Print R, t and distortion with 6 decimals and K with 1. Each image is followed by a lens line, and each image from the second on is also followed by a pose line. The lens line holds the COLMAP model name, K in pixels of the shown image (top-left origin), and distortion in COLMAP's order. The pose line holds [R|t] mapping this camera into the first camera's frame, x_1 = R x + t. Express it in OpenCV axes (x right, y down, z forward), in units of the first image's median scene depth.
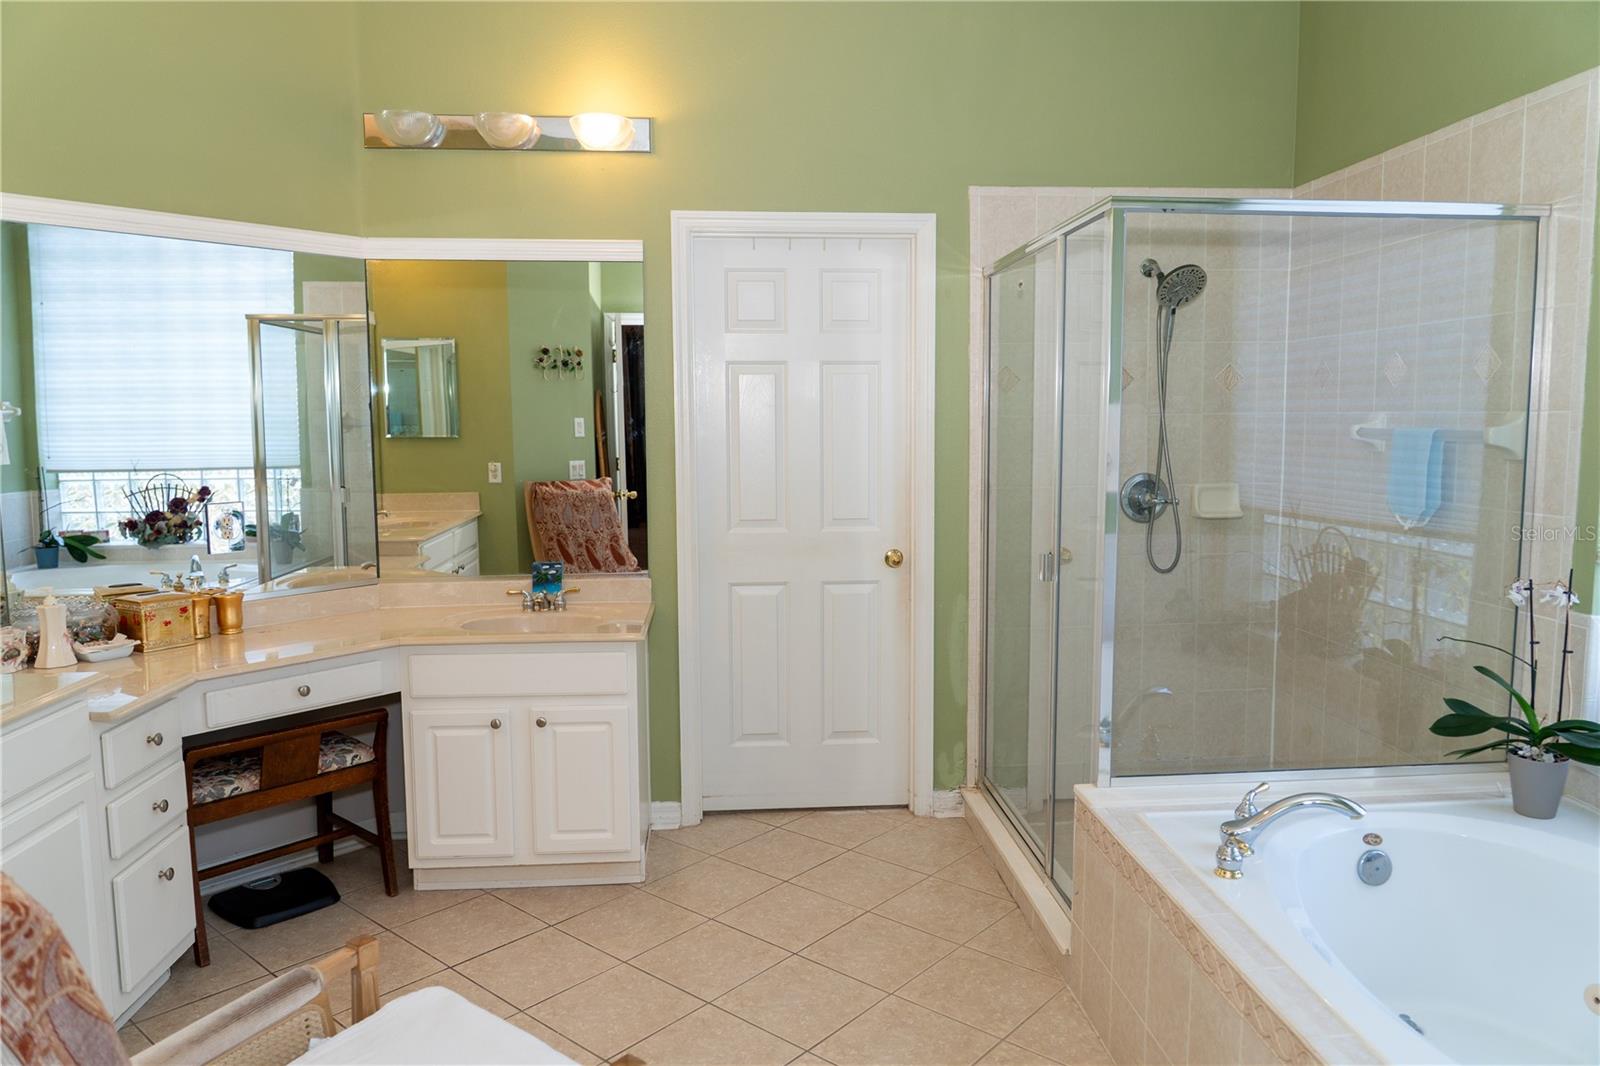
lens RADIAL K [[1111.6, 0, 800.0], [0, 1111.6, 533.0], [0, 0, 1]] dist [-0.017073, 0.002021]
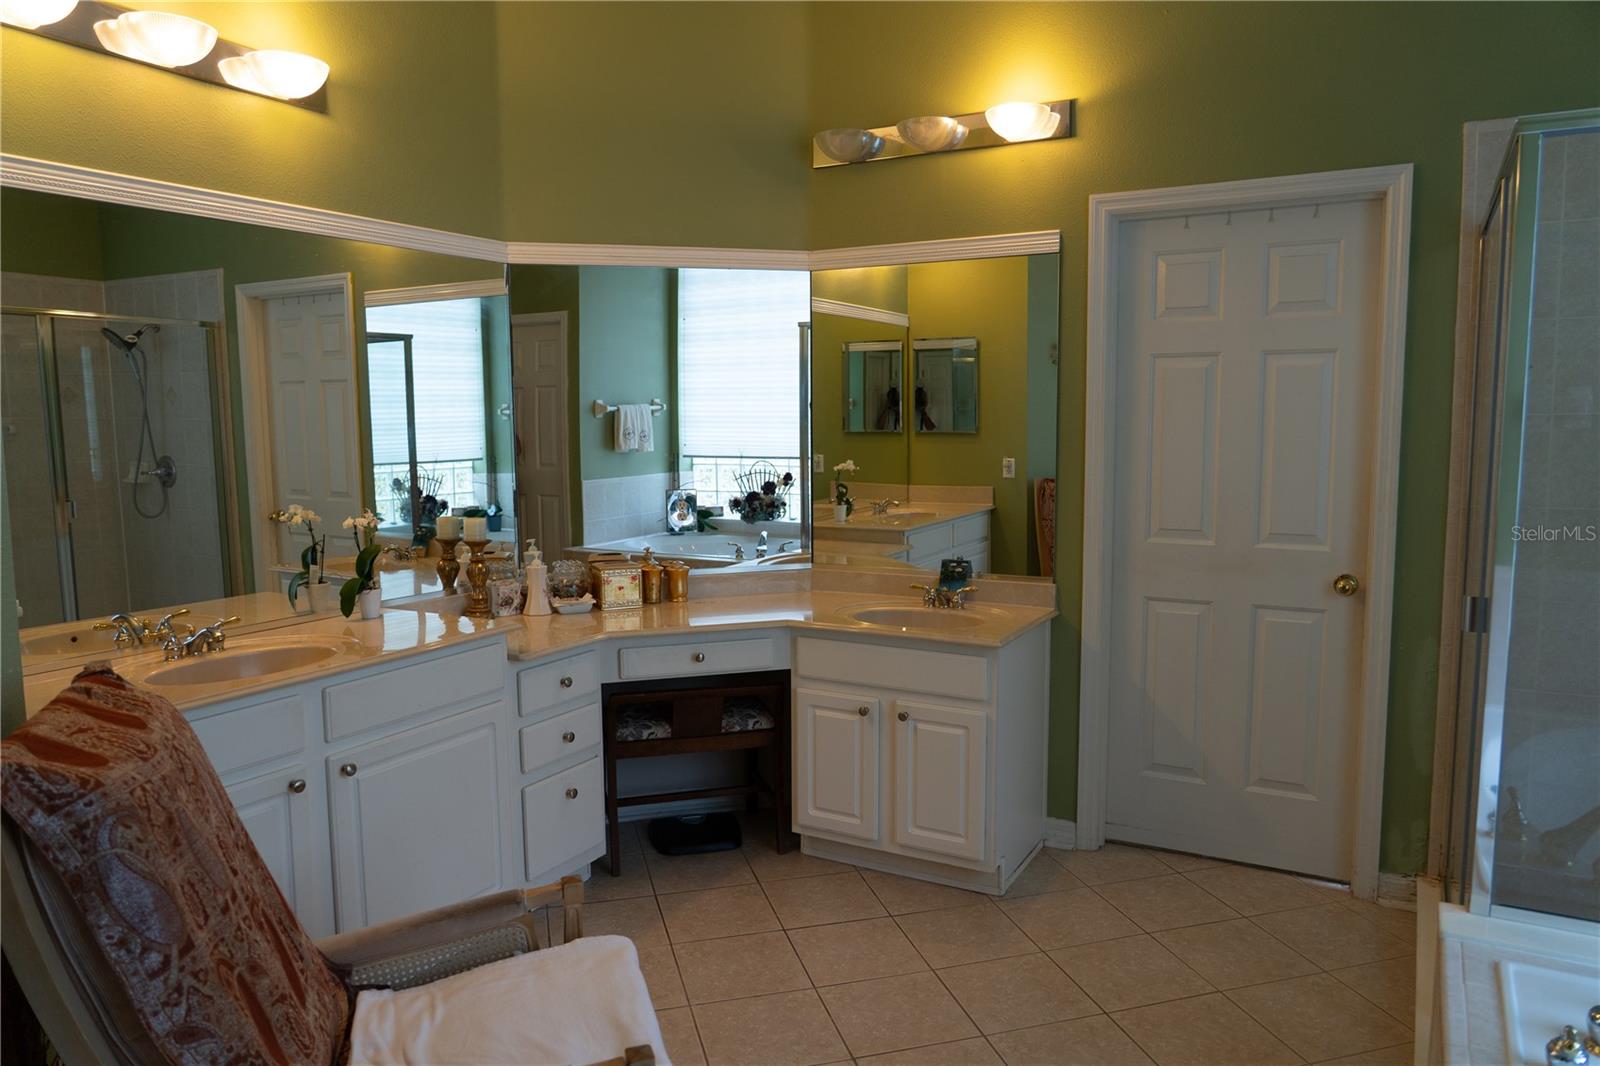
lens RADIAL K [[1102.3, 0, 800.0], [0, 1102.3, 533.0], [0, 0, 1]] dist [-0.010626, 0.000532]
pose [[0.834681, 0.059010, -0.547563, 0.206005], [-0.054850, 0.998207, 0.023964, -0.014262], [0.547995, 0.010031, 0.836421, 0.091469]]
